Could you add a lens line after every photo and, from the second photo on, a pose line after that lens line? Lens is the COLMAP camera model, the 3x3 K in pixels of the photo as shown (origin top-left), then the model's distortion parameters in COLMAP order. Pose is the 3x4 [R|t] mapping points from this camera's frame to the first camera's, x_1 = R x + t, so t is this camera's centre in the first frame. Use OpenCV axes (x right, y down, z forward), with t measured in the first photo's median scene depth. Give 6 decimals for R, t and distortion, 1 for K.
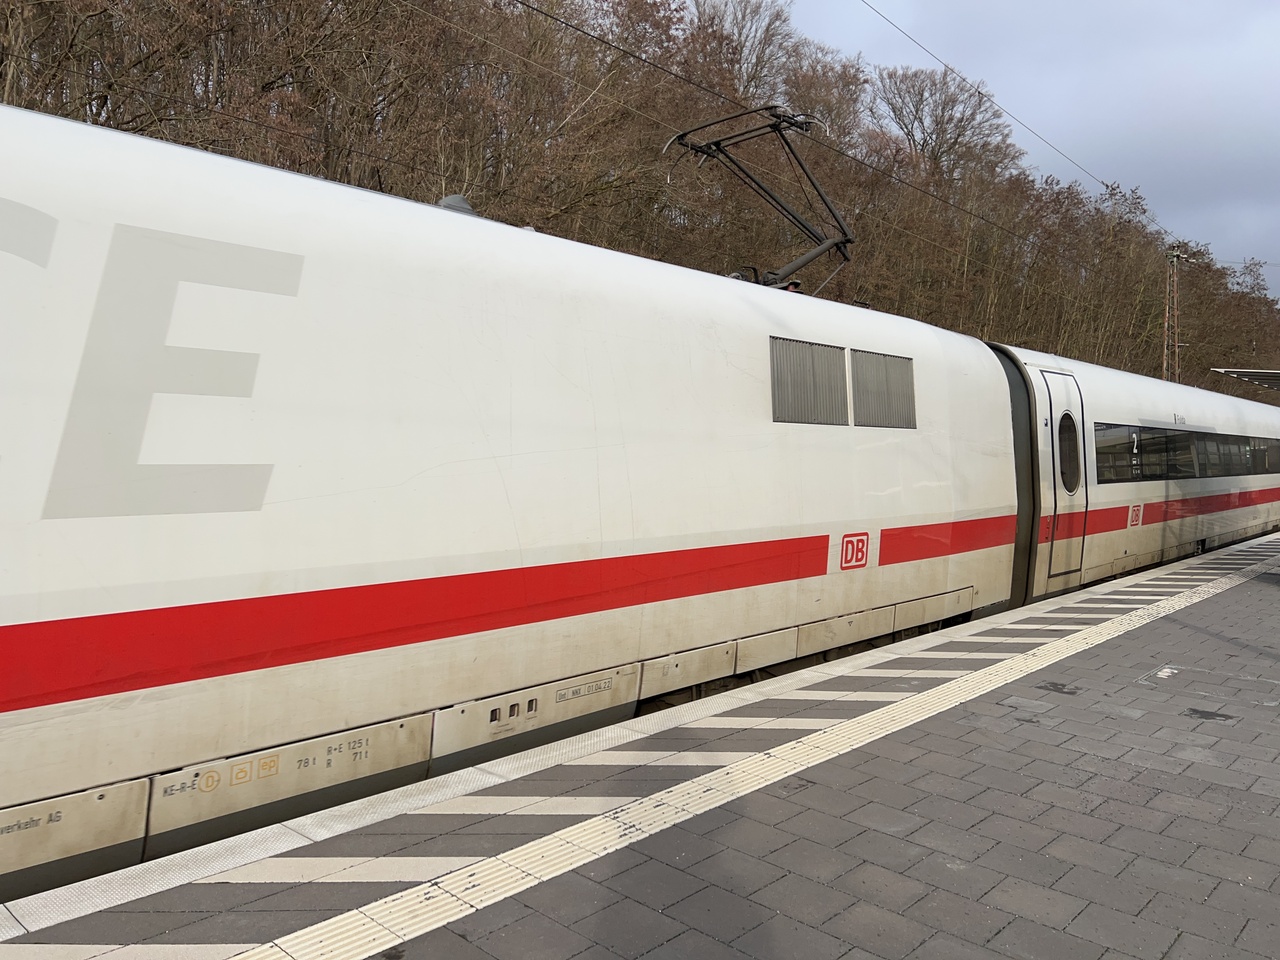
lens RADIAL K [[1009.6, 0, 638.8], [0, 1009.6, 470.8], [0, 0, 1]] dist [0.056605, -0.064592]
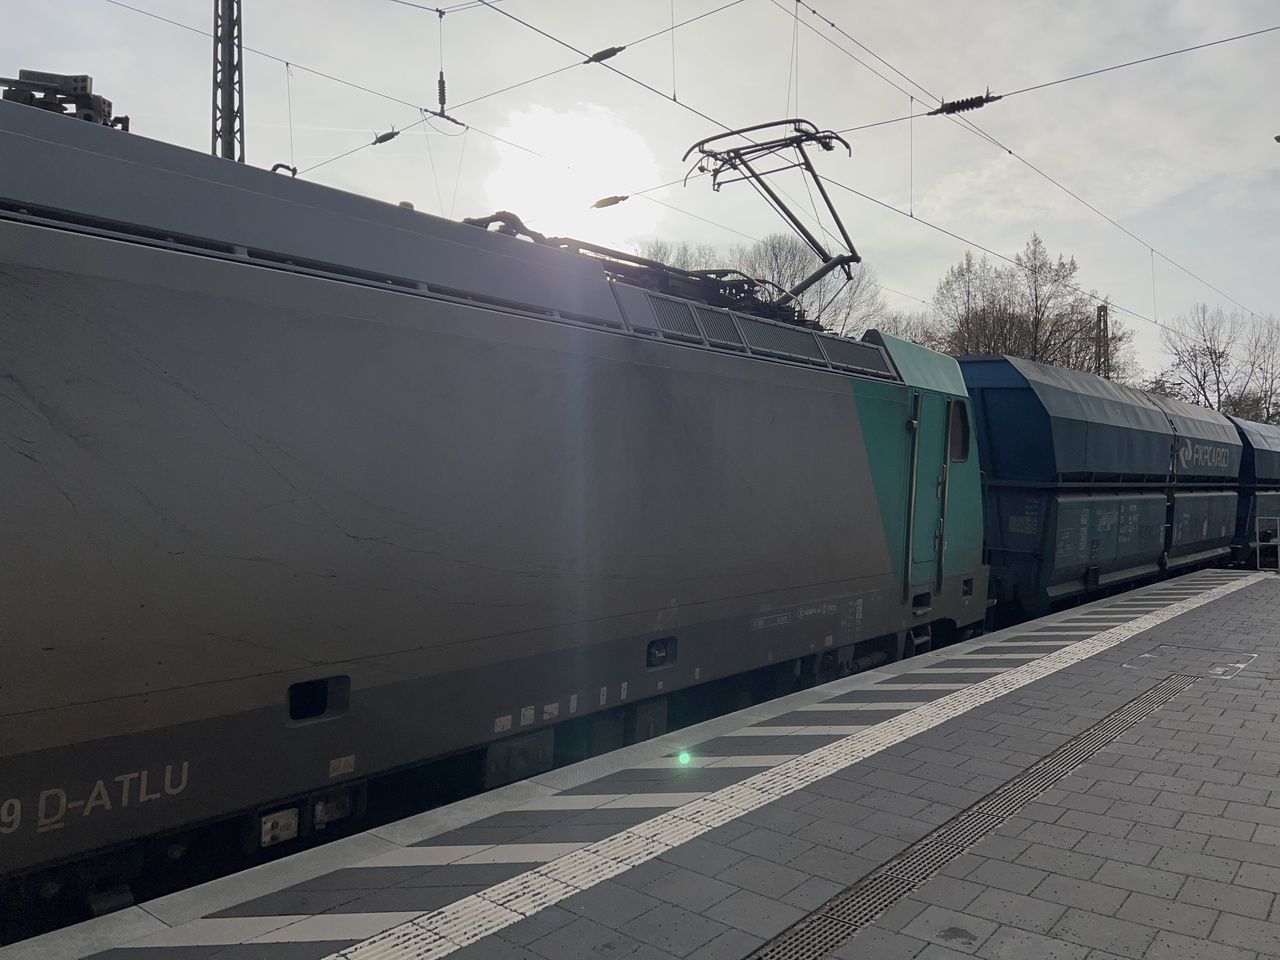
lens RADIAL K [[1009.6, 0, 637.6], [0, 1009.6, 469.3], [0, 0, 1]] dist [0.056605, -0.064592]
pose [[0.998645, -0.009822, 0.051106, -0.092509], [0.011880, 0.999124, -0.040118, 0.002960], [-0.050667, 0.040671, 0.997887, -0.100670]]
